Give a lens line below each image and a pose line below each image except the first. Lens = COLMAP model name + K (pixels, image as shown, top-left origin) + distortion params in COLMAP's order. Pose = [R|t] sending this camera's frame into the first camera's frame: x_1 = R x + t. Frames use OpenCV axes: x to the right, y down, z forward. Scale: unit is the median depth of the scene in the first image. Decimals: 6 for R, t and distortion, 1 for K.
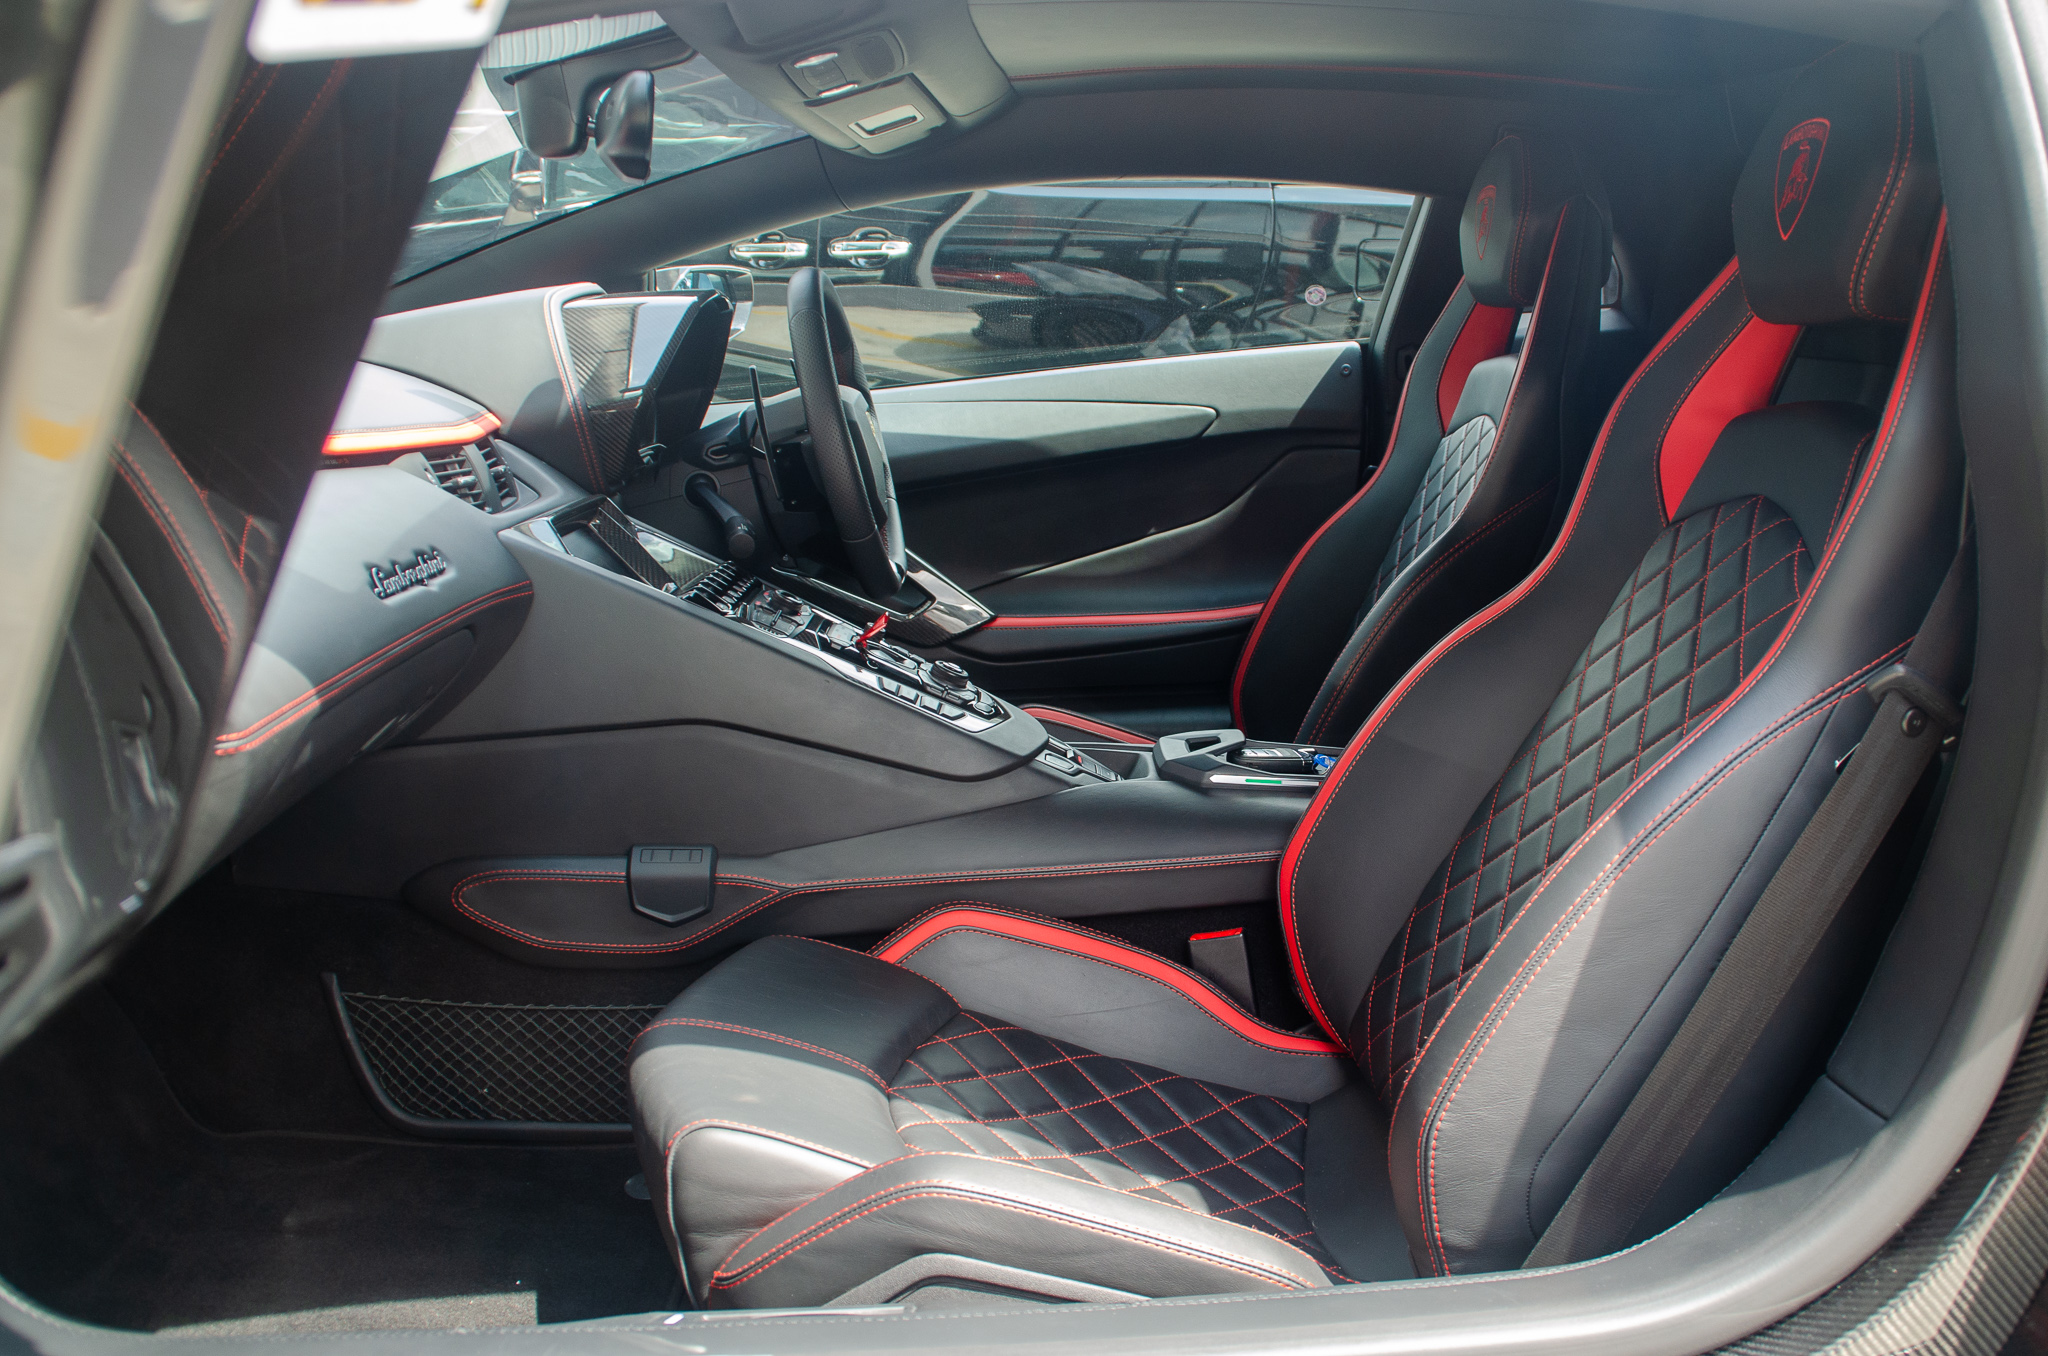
lens RADIAL K [[2129.6, 0, 1024.0], [0, 2129.6, 678.0], [0, 0, 1]] dist [0.007473, 0.005695]
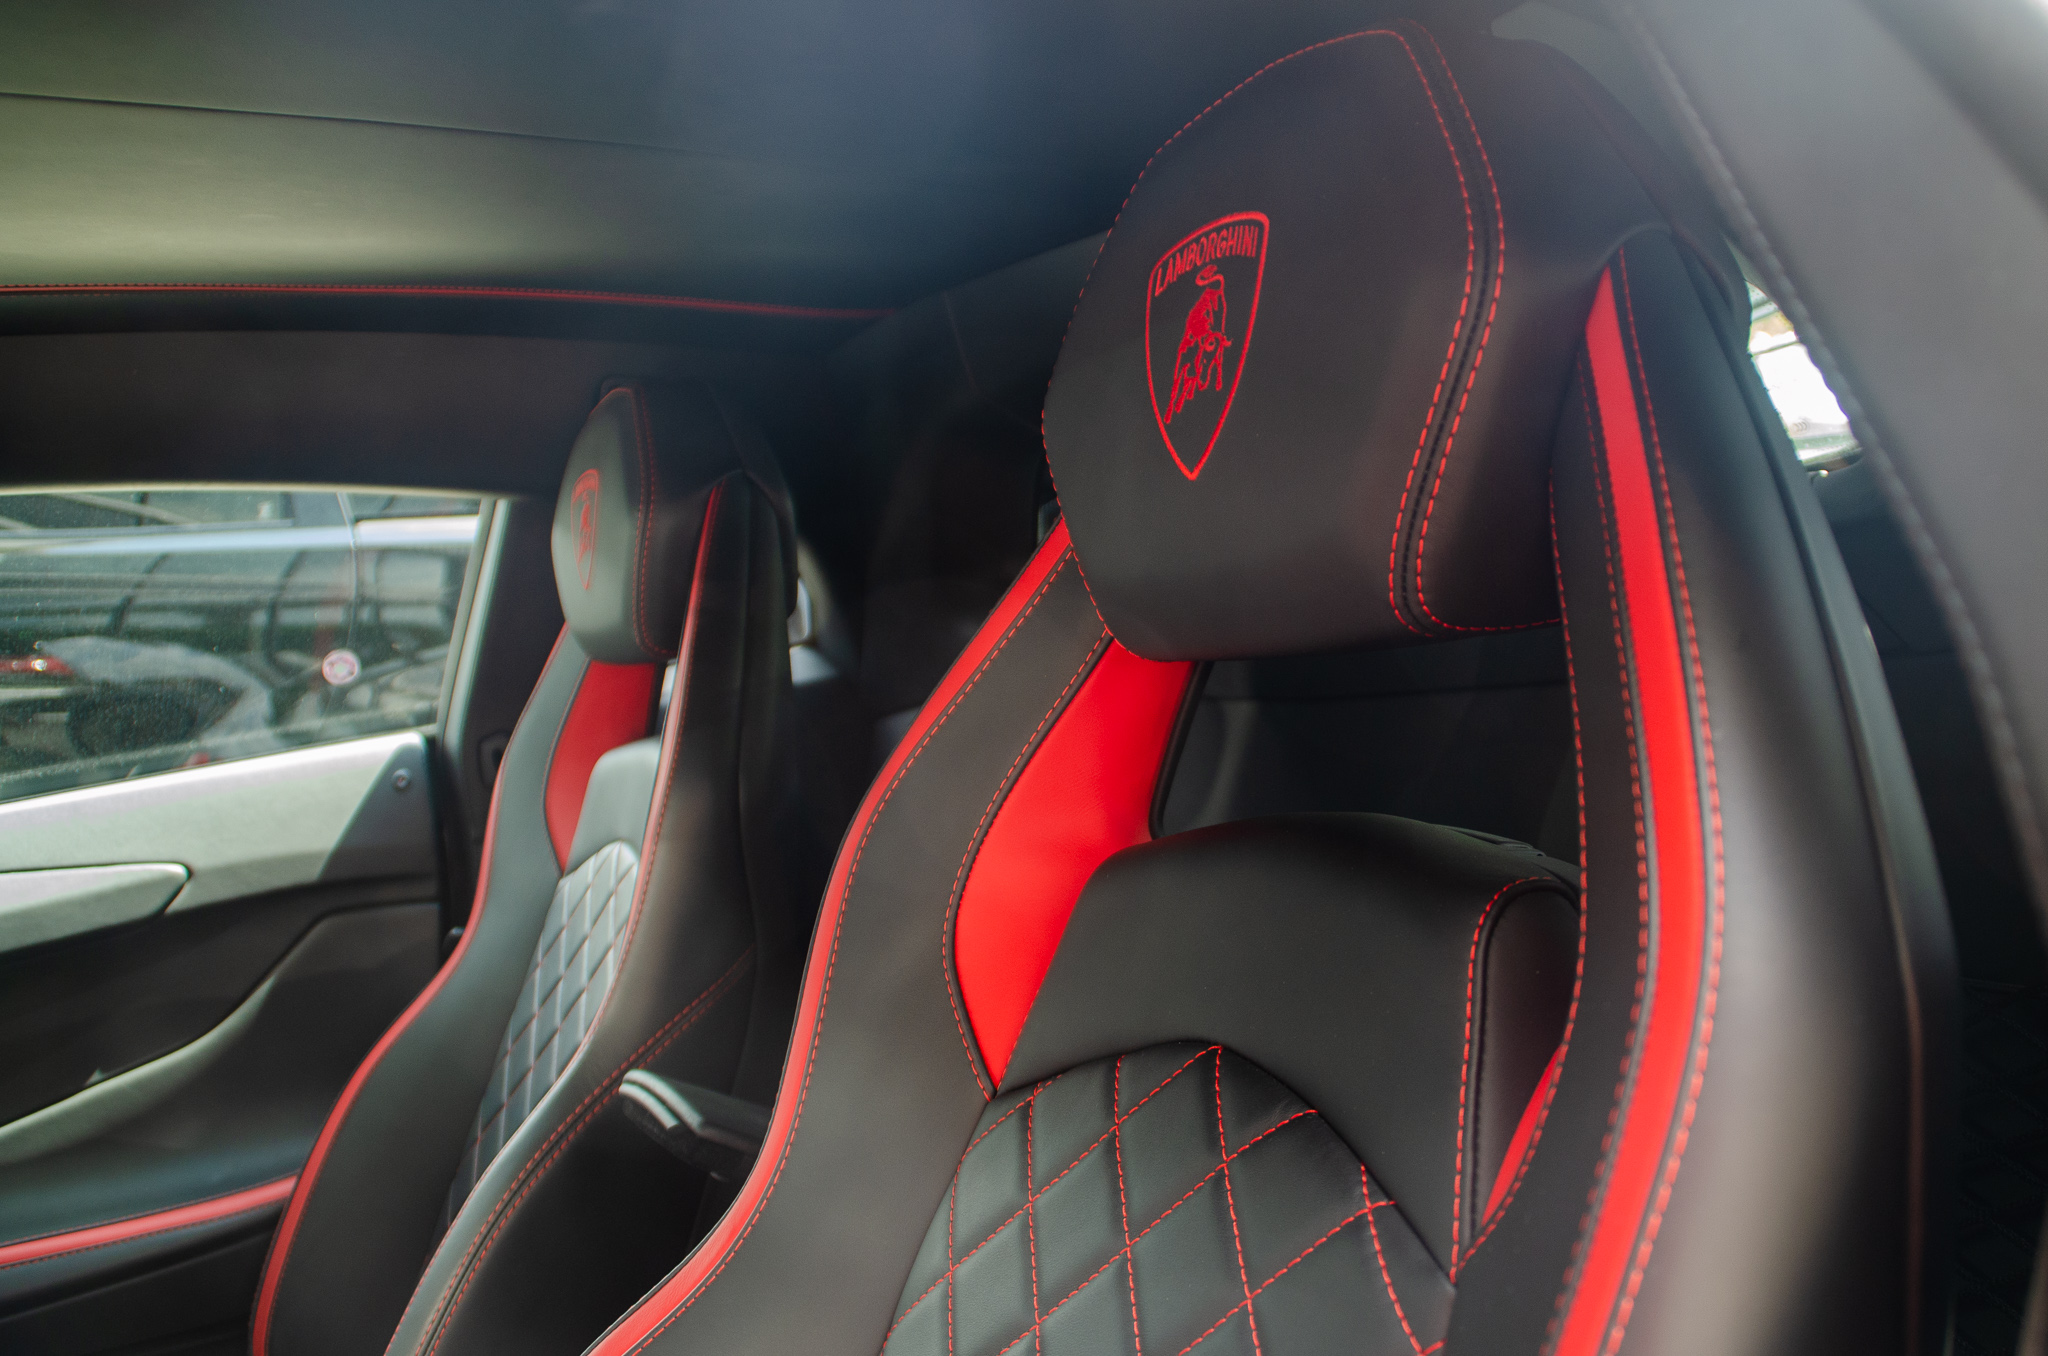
lens RADIAL K [[2129.6, 0, 1024.0], [0, 2129.6, 678.0], [0, 0, 1]] dist [0.007473, 0.005695]
pose [[0.923574, -0.077153, 0.375577, 0.092231], [0.138559, 0.980508, -0.139306, -0.064893], [-0.357508, 0.180699, 0.916262, 0.370880]]
